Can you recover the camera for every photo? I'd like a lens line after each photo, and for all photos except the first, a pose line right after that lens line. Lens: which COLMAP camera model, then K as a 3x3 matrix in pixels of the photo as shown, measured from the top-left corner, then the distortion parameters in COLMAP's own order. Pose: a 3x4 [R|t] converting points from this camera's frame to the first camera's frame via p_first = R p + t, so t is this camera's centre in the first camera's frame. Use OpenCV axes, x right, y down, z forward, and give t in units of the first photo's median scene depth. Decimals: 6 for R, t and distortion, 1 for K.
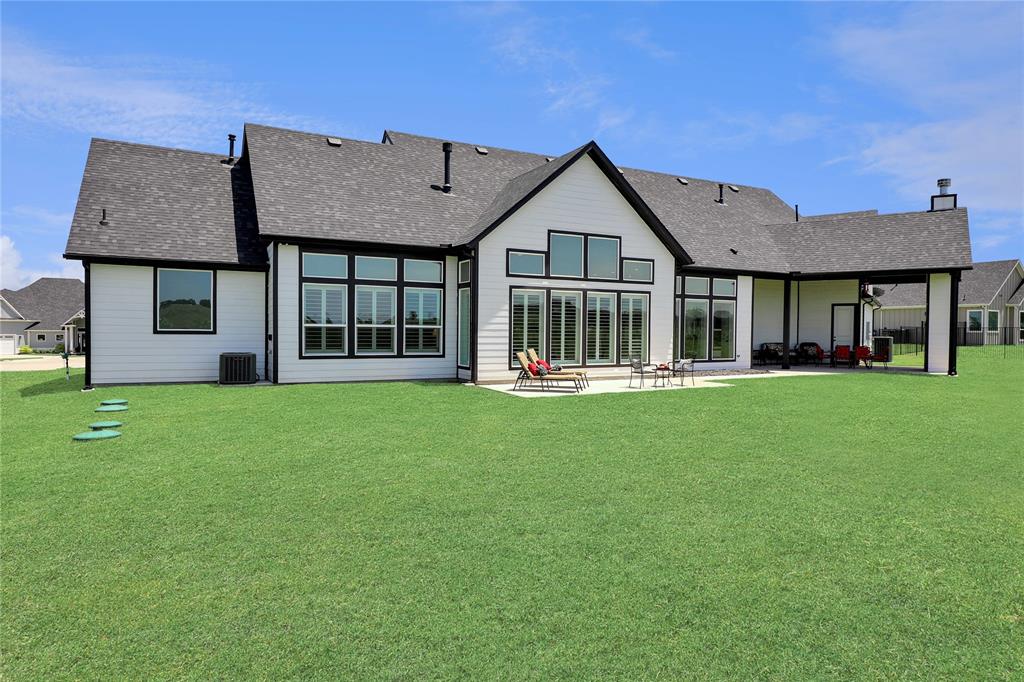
lens RADIAL K [[634.4, 0, 512.0], [0, 634.4, 341.0], [0, 0, 1]] dist [-0.001835, 0.000148]
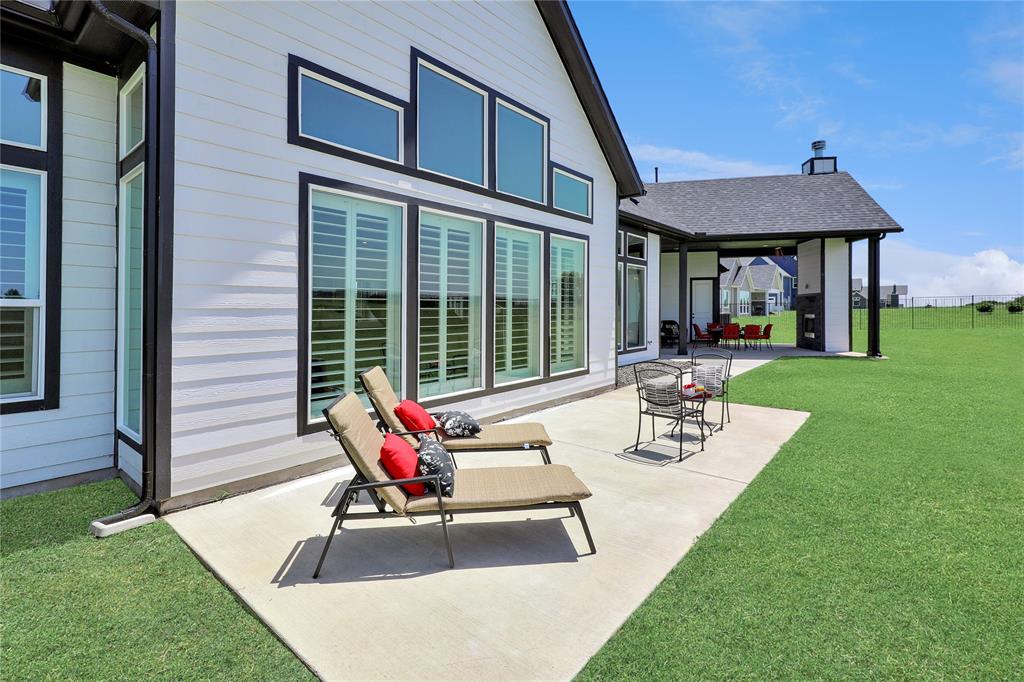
lens RADIAL K [[473.8, 0, 512.1], [0, 473.8, 299.3], [0, 0, 1]] dist [0.002754, 0.000625]
pose [[0.926634, -0.004124, 0.375941, 0.004873], [0.018768, 0.999201, -0.035299, -0.011362], [-0.375495, 0.039765, 0.925971, 0.672606]]
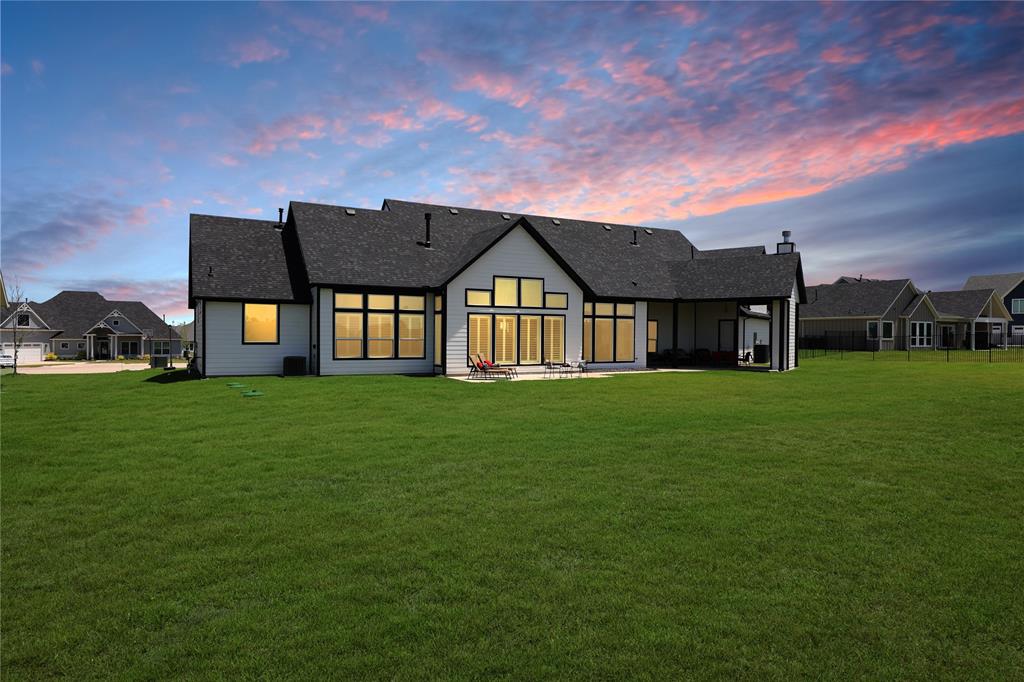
lens RADIAL K [[634.4, 0, 512.0], [0, 634.4, 341.0], [0, 0, 1]] dist [-0.001835, 0.000148]
pose [[0.999891, -0.002301, 0.014611, 0.074144], [0.002451, 0.999945, -0.010224, -0.001741], [-0.014586, 0.010259, 0.999841, -0.492779]]
